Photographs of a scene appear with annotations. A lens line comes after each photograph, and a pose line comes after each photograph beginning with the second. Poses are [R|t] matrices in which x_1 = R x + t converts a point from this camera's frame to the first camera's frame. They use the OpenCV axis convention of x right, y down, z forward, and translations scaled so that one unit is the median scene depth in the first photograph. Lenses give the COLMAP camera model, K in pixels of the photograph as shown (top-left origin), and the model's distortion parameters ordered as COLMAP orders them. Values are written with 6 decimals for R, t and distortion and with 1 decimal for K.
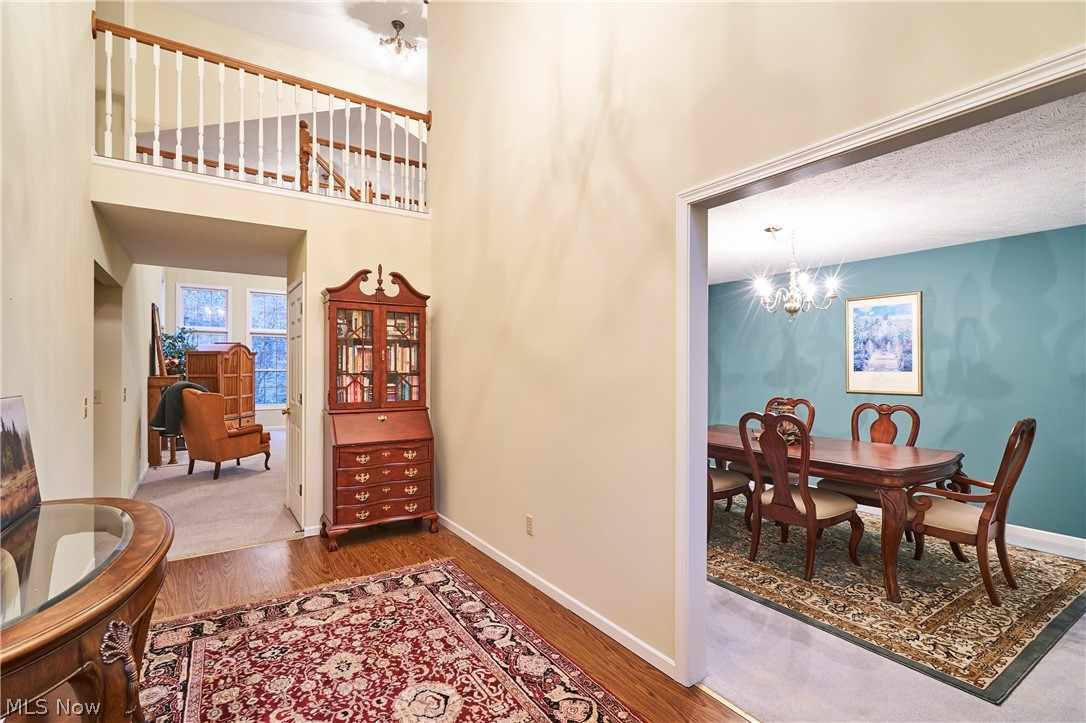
lens RADIAL K [[501.8, 0, 542.2], [0, 501.8, 367.8], [0, 0, 1]] dist [0.004491, -0.001818]
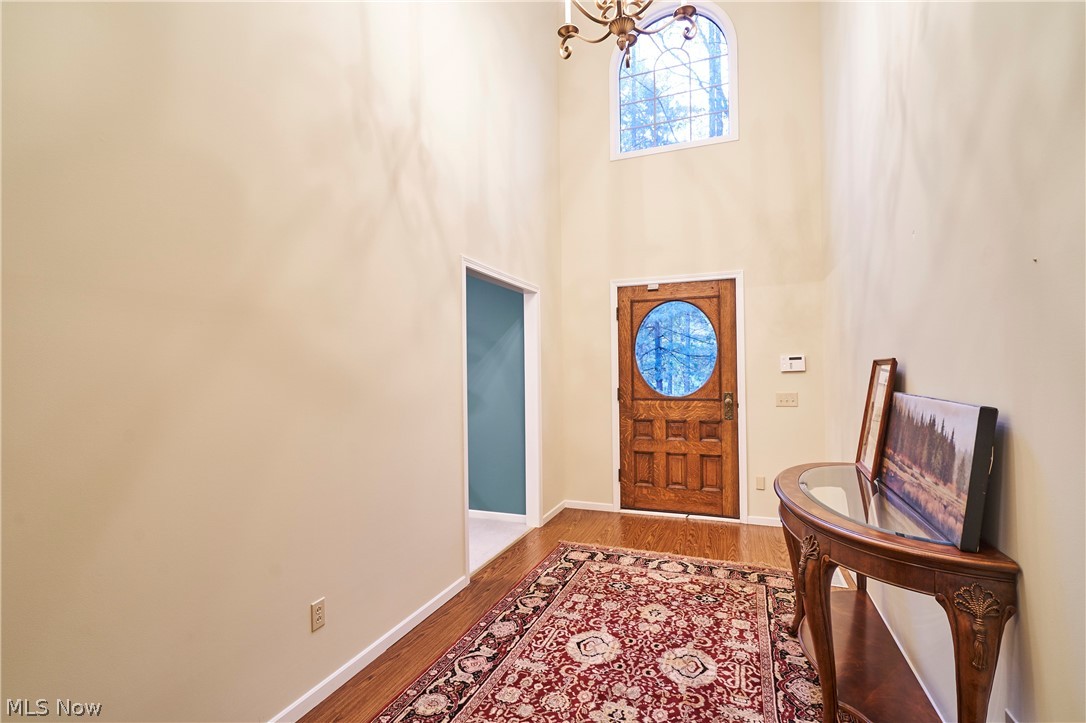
lens RADIAL K [[501.8, 0, 544.7], [0, 501.8, 366.2], [0, 0, 1]] dist [0.004491, -0.001818]
pose [[-0.575344, 0.015668, 0.817761, -1.070023], [0.008299, 0.999877, -0.013319, -0.000128], [-0.817869, -0.000876, -0.575403, 1.646010]]
